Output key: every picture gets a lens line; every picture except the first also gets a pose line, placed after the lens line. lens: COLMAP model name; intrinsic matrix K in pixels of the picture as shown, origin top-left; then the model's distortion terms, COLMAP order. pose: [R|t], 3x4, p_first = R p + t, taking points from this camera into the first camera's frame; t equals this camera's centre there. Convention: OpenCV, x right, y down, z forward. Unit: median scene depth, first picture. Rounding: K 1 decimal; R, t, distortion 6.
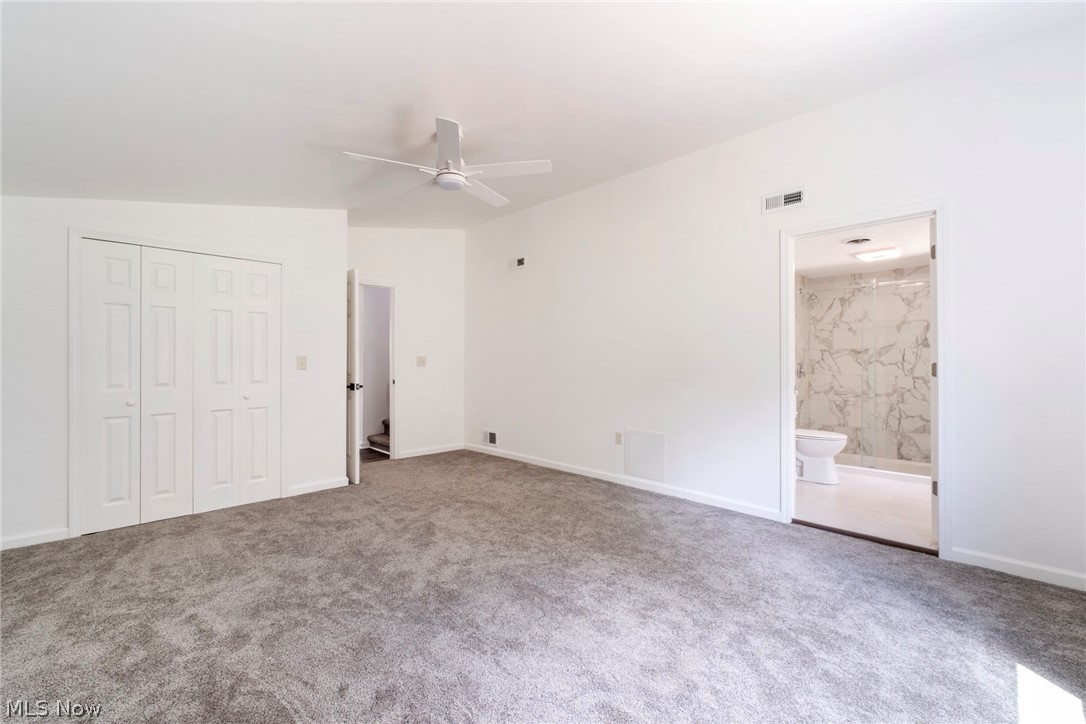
lens RADIAL K [[466.1, 0, 545.4], [0, 466.1, 359.7], [0, 0, 1]] dist [-0.007533, -0.000659]
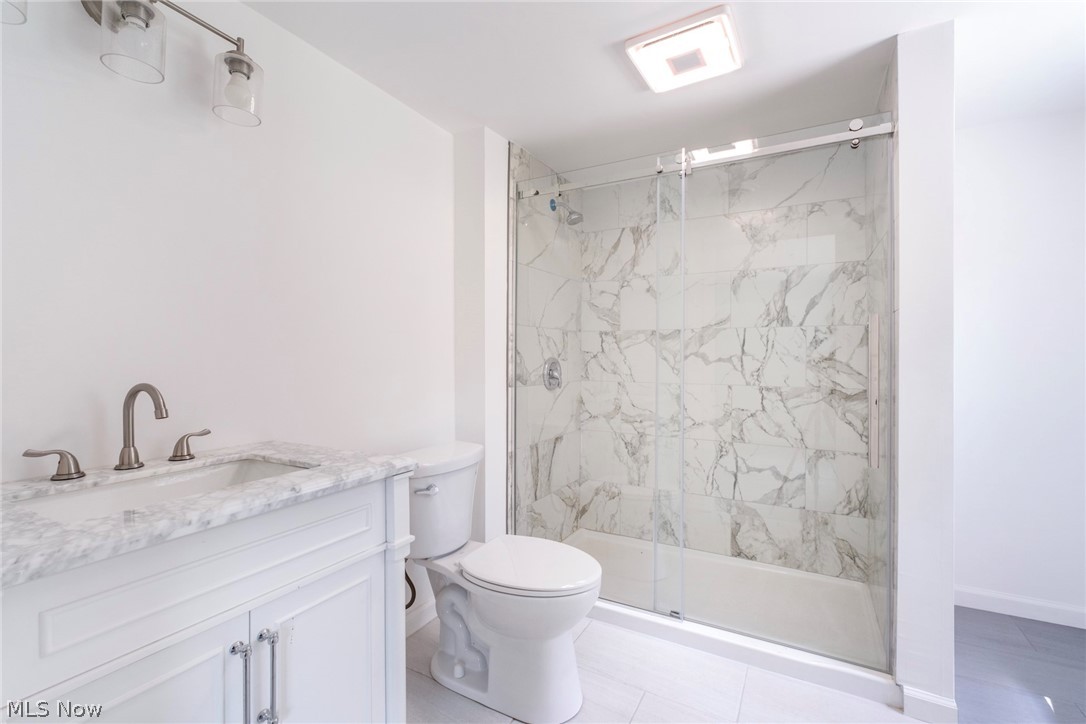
lens RADIAL K [[466.1, 0, 540.4], [0, 466.1, 358.3], [0, 0, 1]] dist [-0.007533, -0.000659]
pose [[0.968689, 0.000620, 0.248277, 0.440056], [-0.002093, 0.999982, 0.005669, 0.004802], [-0.248269, -0.006011, 0.968672, 0.573749]]
